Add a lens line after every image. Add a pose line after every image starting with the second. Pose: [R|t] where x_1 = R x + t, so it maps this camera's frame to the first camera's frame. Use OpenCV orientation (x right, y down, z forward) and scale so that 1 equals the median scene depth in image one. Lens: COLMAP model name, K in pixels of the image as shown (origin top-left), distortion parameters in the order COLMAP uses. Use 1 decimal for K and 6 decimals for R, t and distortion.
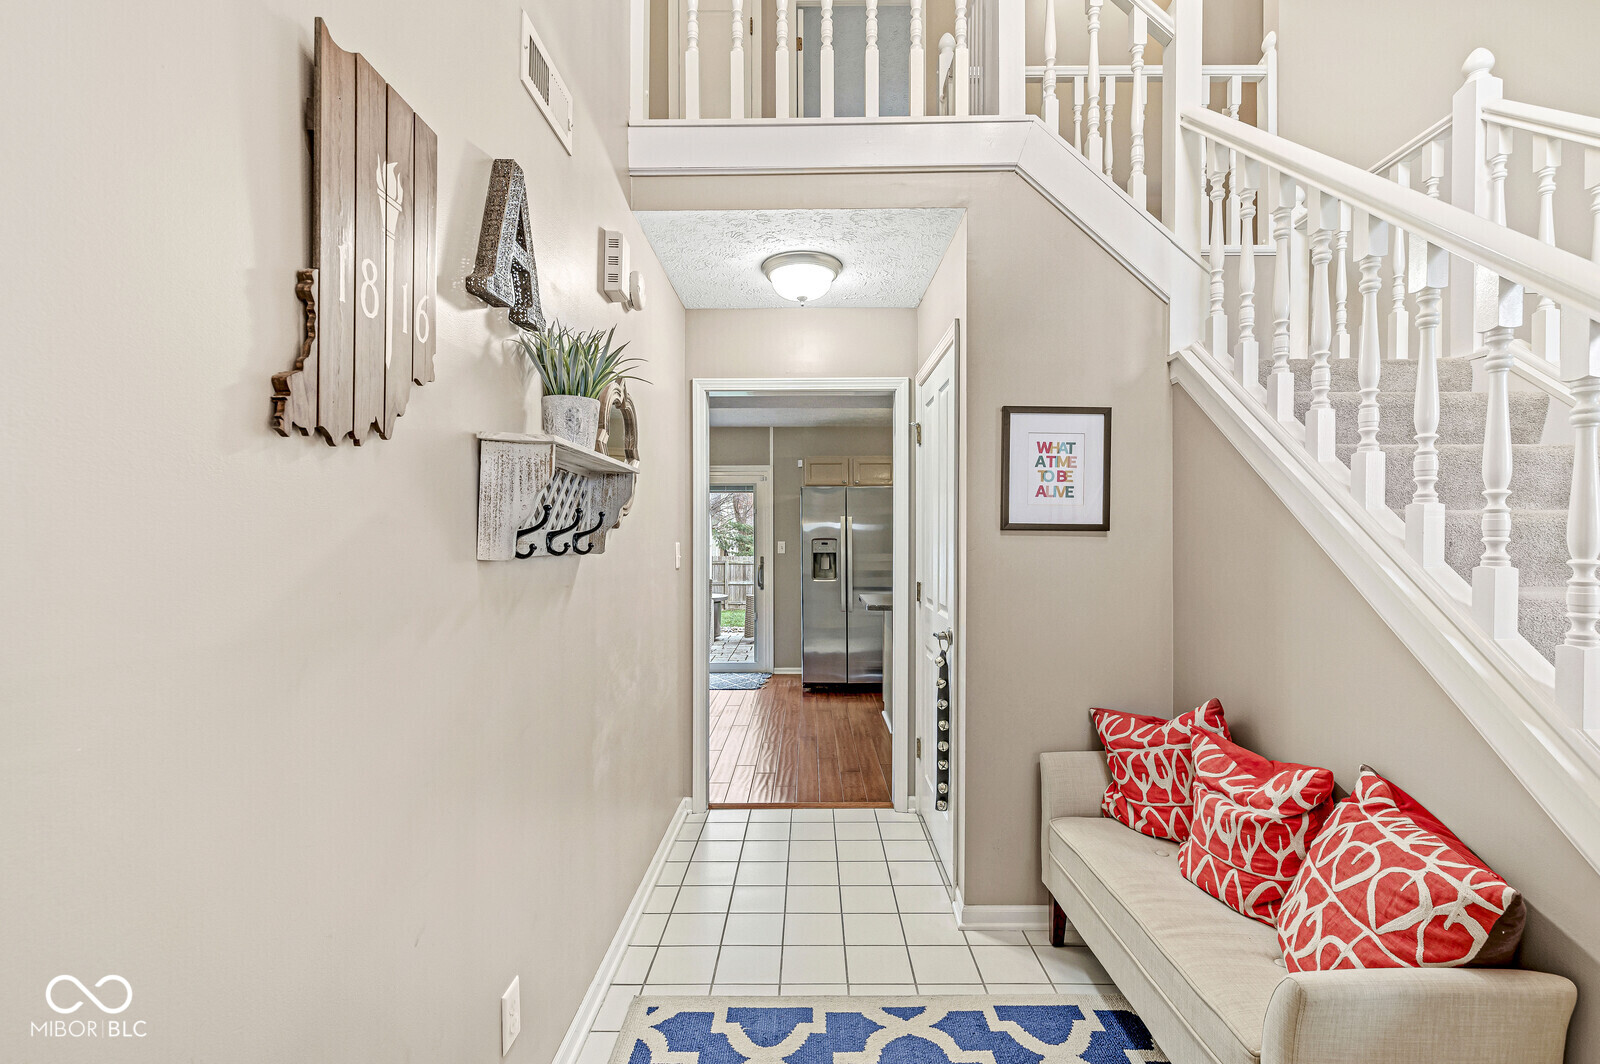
lens RADIAL K [[704.7, 0, 815.3], [0, 704.7, 549.4], [0, 0, 1]] dist [0.003863, -0.002008]
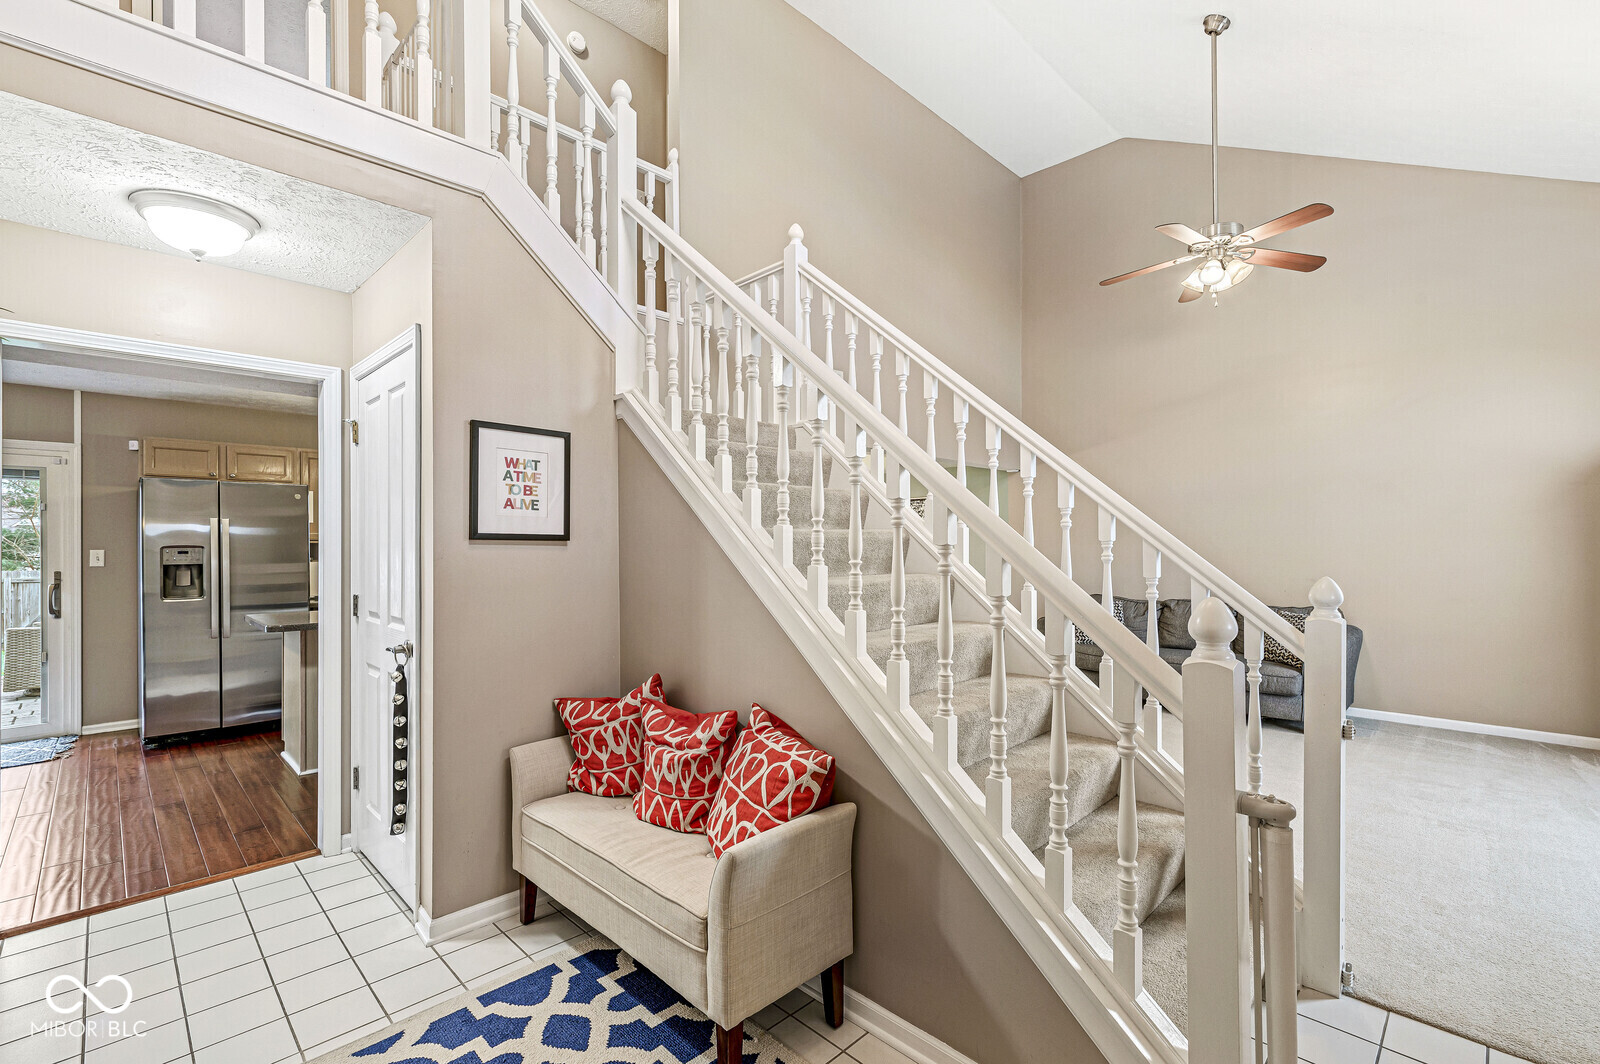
lens RADIAL K [[704.7, 0, 803.0], [0, 704.7, 540.2], [0, 0, 1]] dist [0.003863, -0.002008]
pose [[0.709555, 0.004502, 0.704635, -0.117969], [0.010496, 0.999801, -0.016958, -0.003631], [-0.704571, 0.019429, 0.709367, -0.074483]]
